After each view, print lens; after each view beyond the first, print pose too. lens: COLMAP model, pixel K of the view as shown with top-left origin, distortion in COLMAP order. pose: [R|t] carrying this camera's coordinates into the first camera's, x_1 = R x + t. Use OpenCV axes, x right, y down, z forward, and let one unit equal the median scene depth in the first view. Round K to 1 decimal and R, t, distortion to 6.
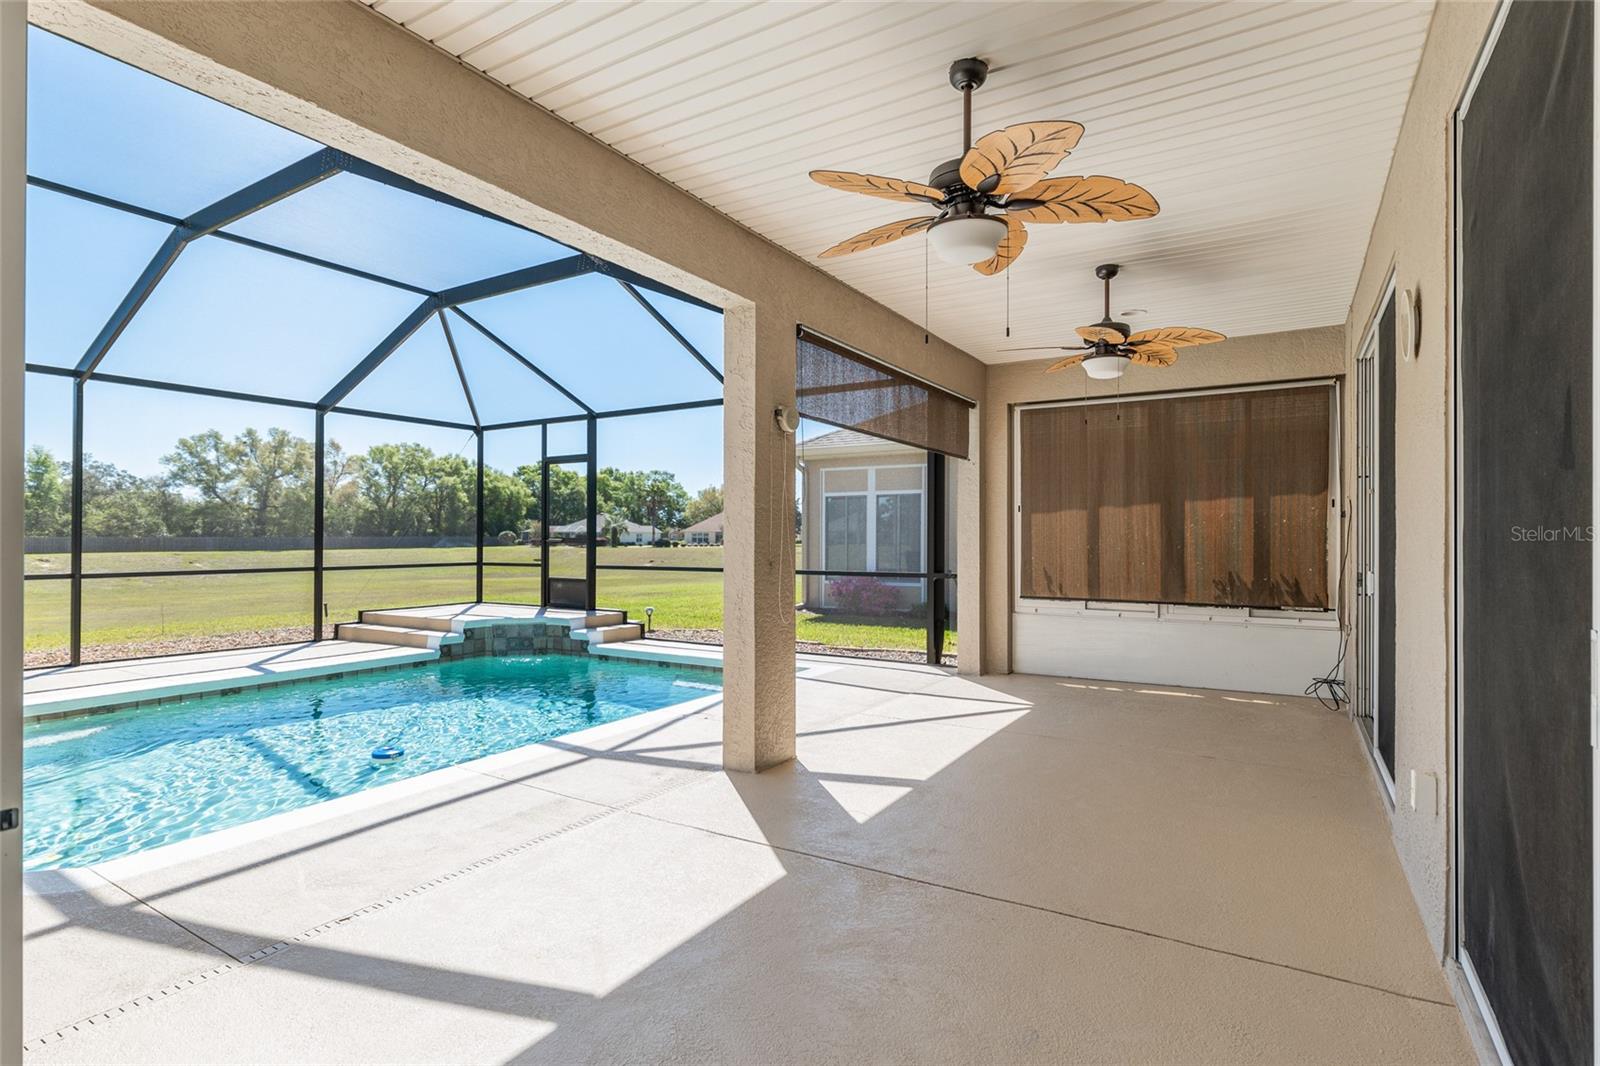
lens RADIAL K [[776.0, 0, 815.5], [0, 776.0, 535.1], [0, 0, 1]] dist [0.004178, -0.000489]
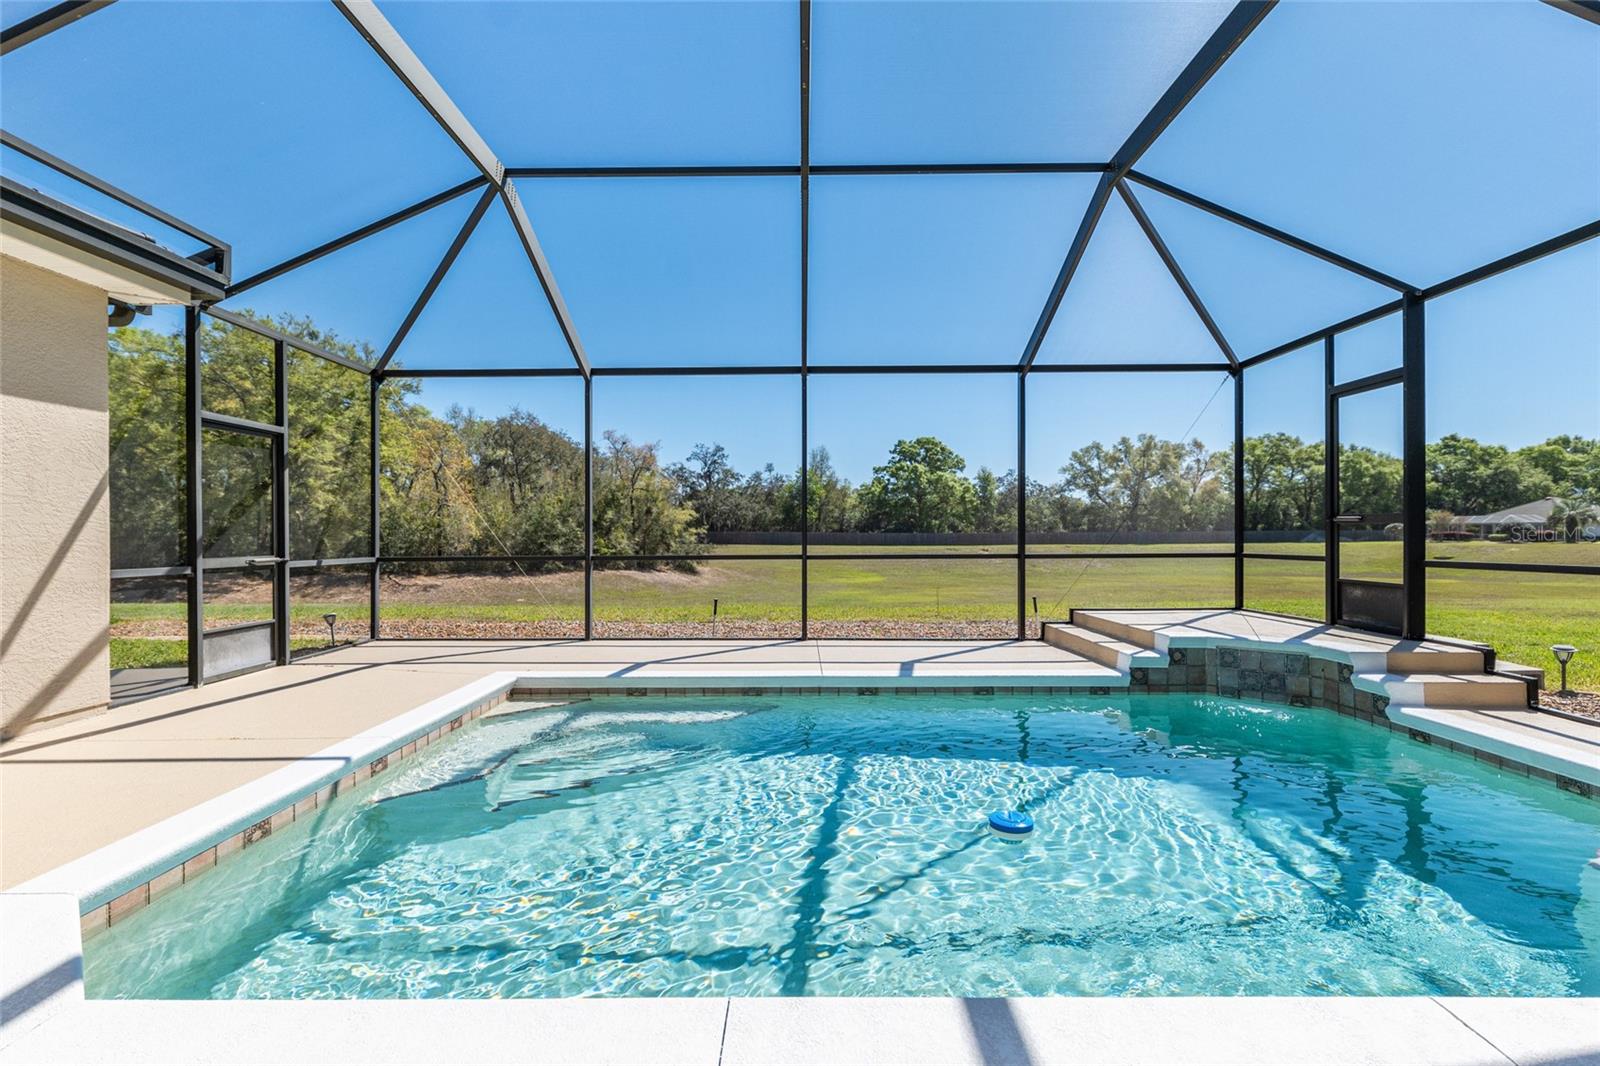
lens RADIAL K [[776.0, 0, 776.9], [0, 776.0, 527.1], [0, 0, 1]] dist [0.004178, -0.000489]
pose [[0.500034, -0.012764, -0.865912, -0.032032], [0.010210, 0.999909, -0.008843, 0.016807], [0.865946, -0.004419, 0.500118, 0.348073]]
